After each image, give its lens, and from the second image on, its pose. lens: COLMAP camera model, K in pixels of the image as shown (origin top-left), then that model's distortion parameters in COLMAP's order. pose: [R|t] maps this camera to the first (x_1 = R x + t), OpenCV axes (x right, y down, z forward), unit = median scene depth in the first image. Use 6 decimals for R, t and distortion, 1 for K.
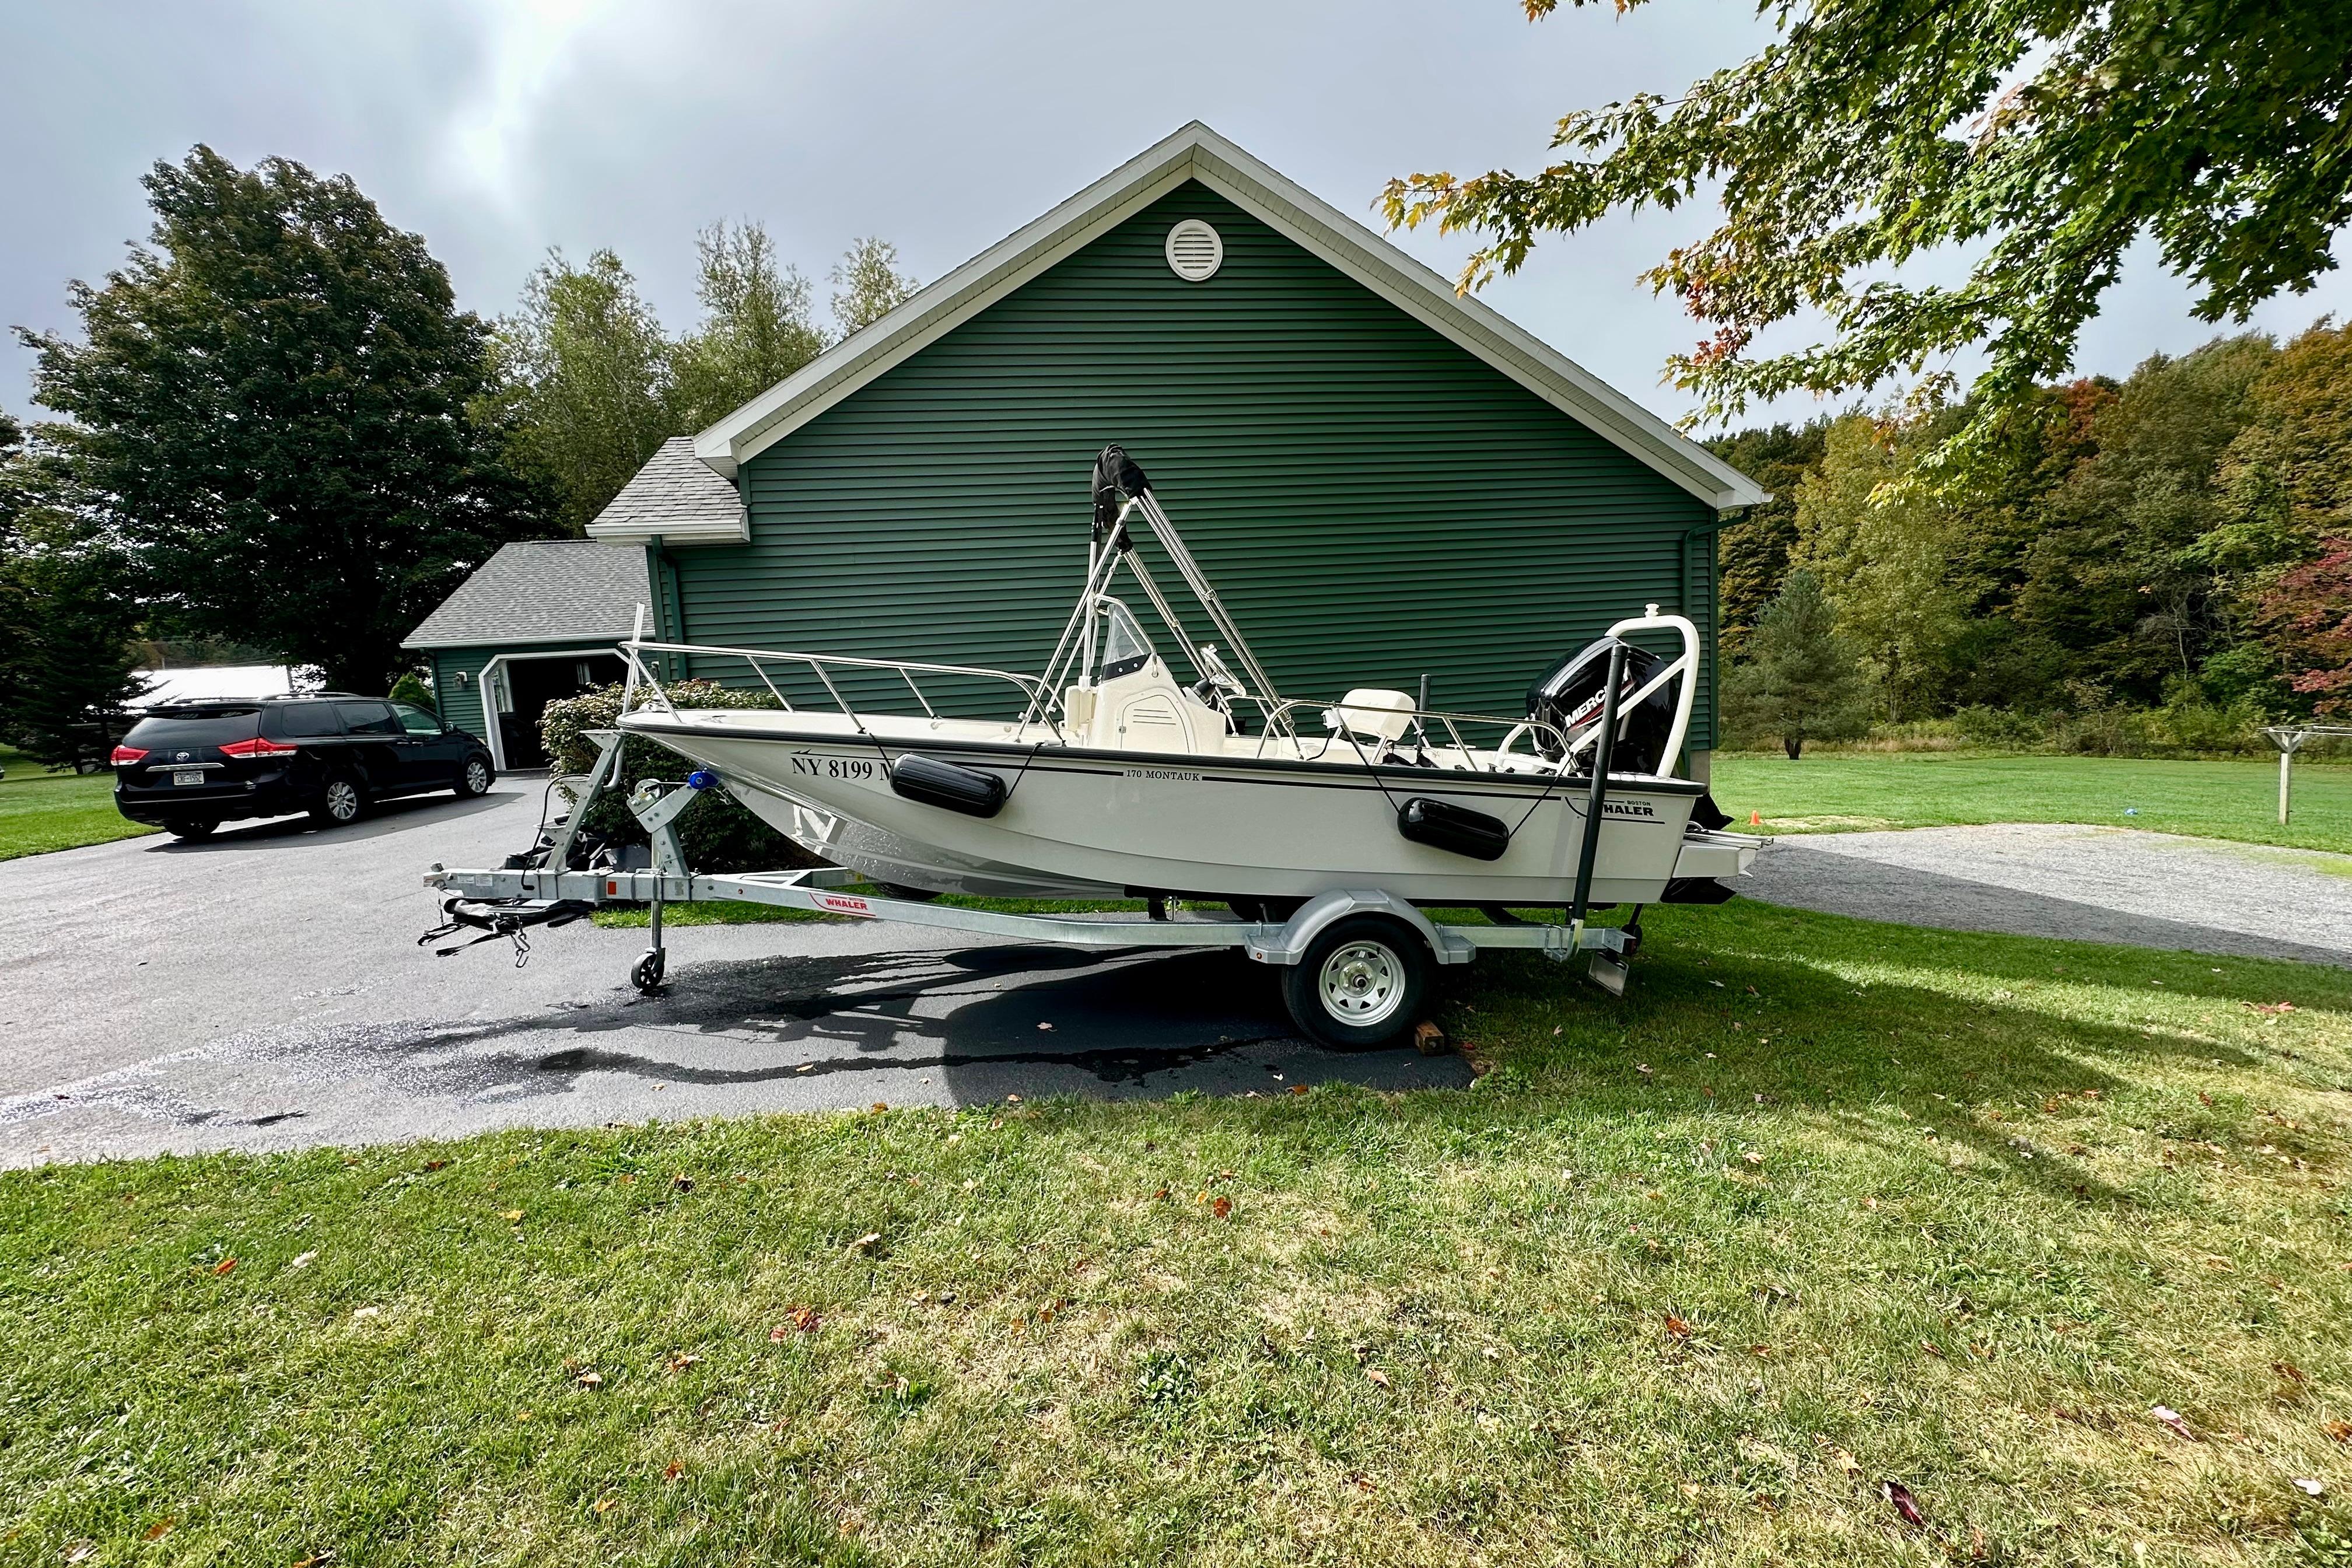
lens RADIAL K [[937.5, 0, 1178.0], [0, 937.5, 777.9], [0, 0, 1]] dist [-0.003265, 0.000474]
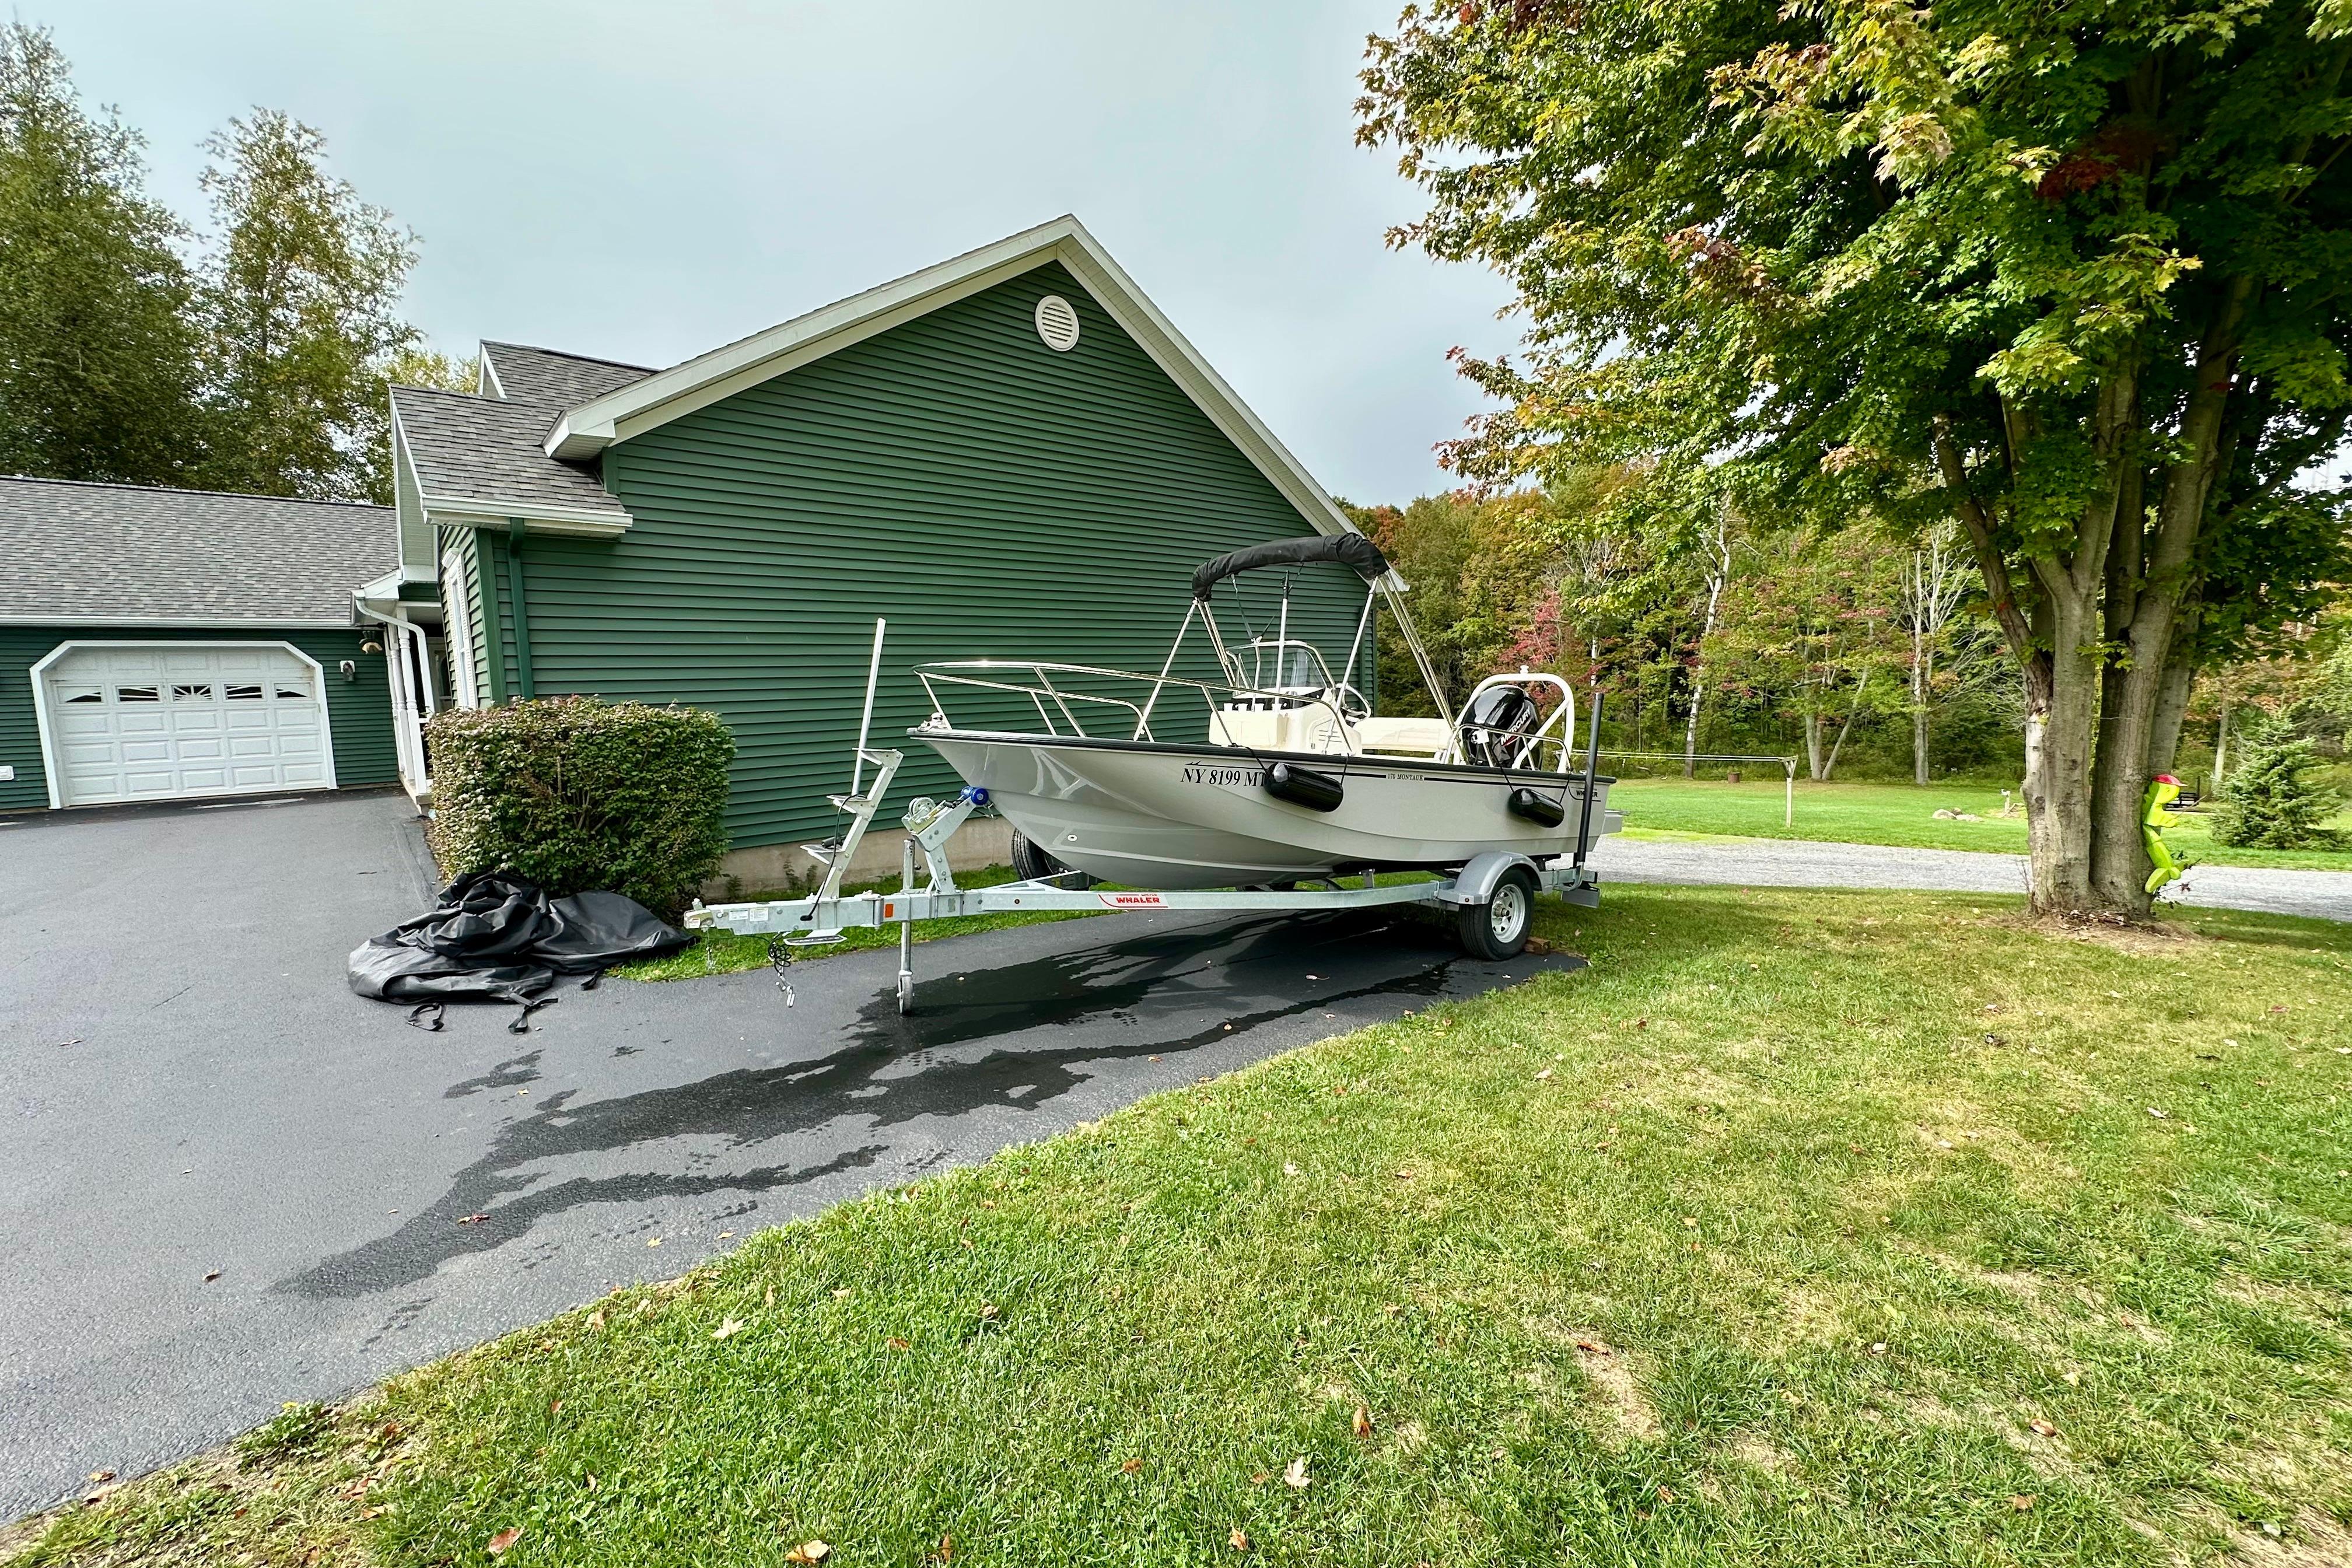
lens RADIAL K [[937.5, 0, 1178.0], [0, 937.5, 777.9], [0, 0, 1]] dist [-0.003265, 0.000474]
pose [[0.840570, -0.020229, 0.541325, -0.480455], [0.038837, 0.998981, -0.022973, 0.007964], [-0.540309, 0.040334, 0.840499, 0.007965]]
